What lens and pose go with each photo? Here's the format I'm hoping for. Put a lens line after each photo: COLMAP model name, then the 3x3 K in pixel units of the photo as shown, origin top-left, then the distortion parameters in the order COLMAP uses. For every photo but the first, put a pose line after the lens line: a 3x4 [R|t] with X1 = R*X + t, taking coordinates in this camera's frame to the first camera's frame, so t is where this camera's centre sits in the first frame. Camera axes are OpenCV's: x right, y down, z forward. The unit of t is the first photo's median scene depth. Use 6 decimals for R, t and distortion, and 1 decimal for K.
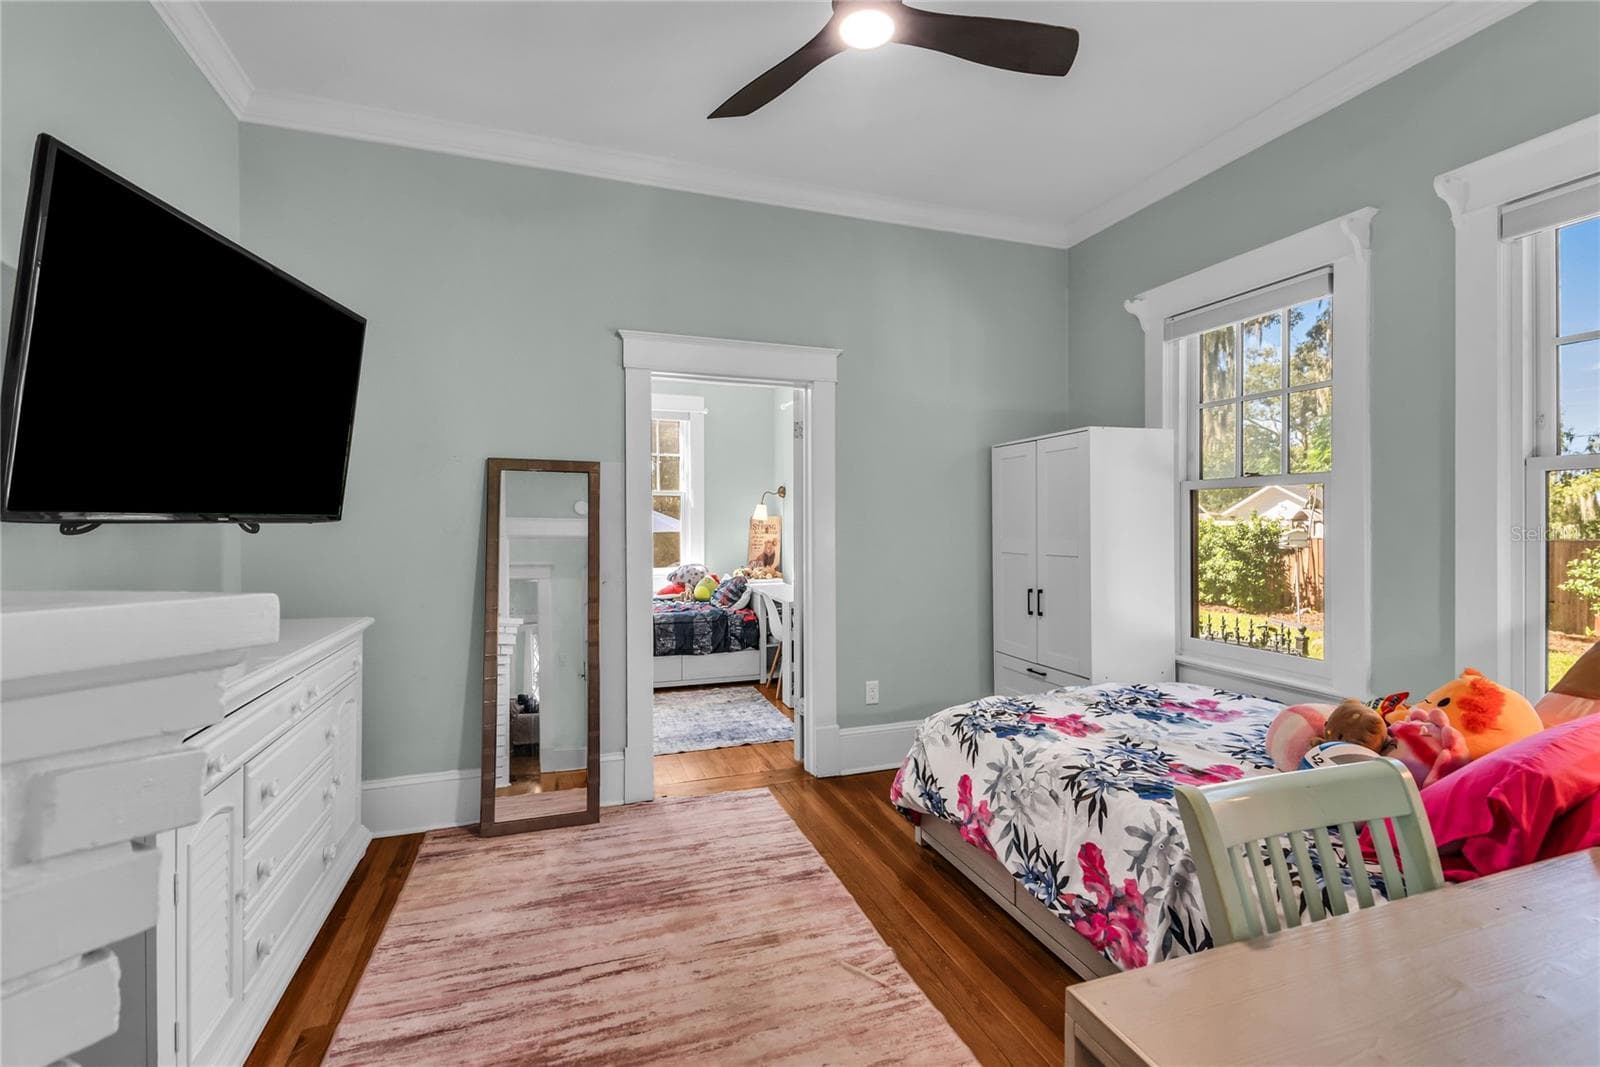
lens RADIAL K [[738.1, 0, 808.8], [0, 738.1, 518.0], [0, 0, 1]] dist [0.034372, -0.021107]
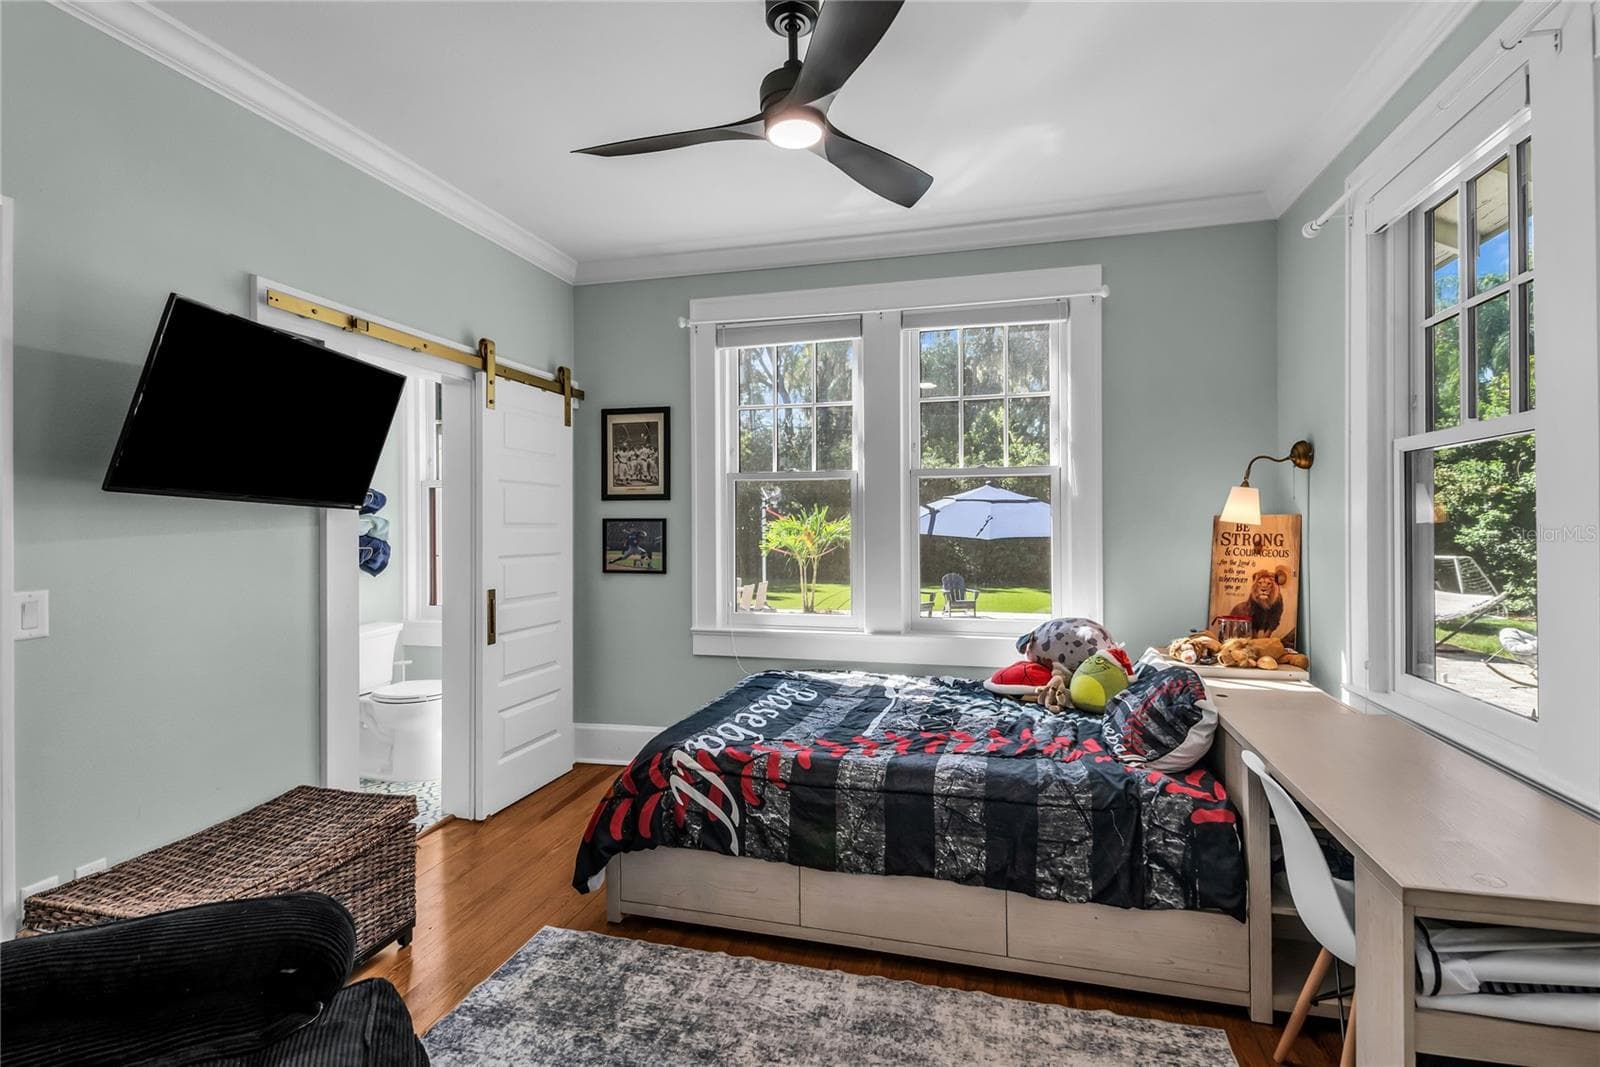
lens RADIAL K [[738.1, 0, 808.8], [0, 738.1, 518.0], [0, 0, 1]] dist [0.034372, -0.021107]
pose [[0.835207, -0.005951, -0.549903, -0.043787], [0.006532, 0.999978, -0.000902, -0.001999], [0.549897, -0.002839, 0.835228, 0.589265]]
